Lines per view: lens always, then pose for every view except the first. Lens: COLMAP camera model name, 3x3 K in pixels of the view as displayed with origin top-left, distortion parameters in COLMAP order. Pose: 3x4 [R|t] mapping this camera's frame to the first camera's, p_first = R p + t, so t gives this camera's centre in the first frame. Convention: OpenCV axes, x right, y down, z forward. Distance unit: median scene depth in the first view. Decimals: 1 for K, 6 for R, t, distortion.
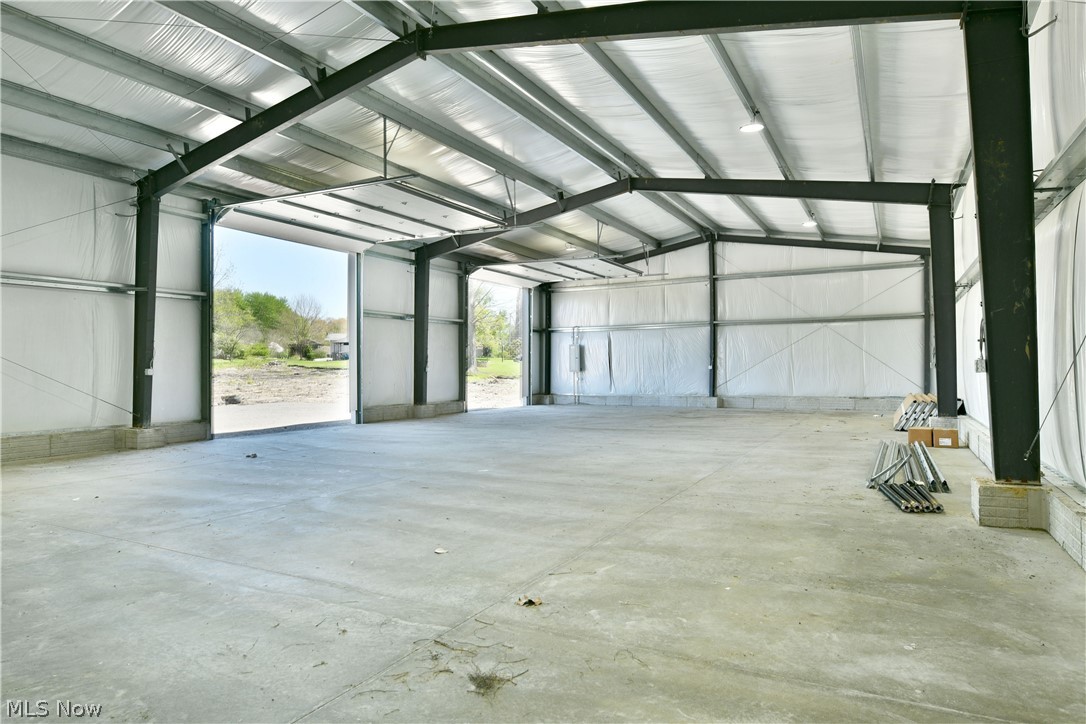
lens RADIAL K [[666.6, 0, 563.3], [0, 666.6, 362.8], [0, 0, 1]] dist [-0.053738, -0.001054]
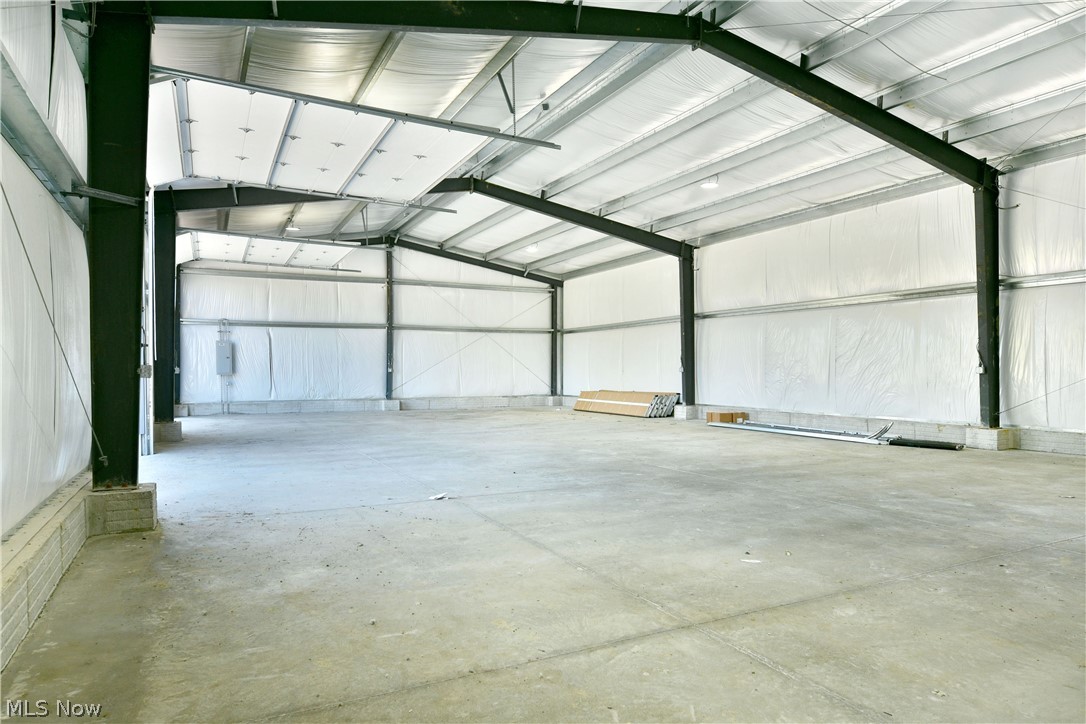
lens RADIAL K [[653.5, 0, 550.4], [0, 653.5, 366.5], [0, 0, 1]] dist [-0.006442, -0.003621]
pose [[0.561315, 0.011440, 0.827523, -0.457642], [-0.011653, 0.999915, -0.005919, 0.004553], [-0.827520, -0.006320, 0.561401, 0.244310]]
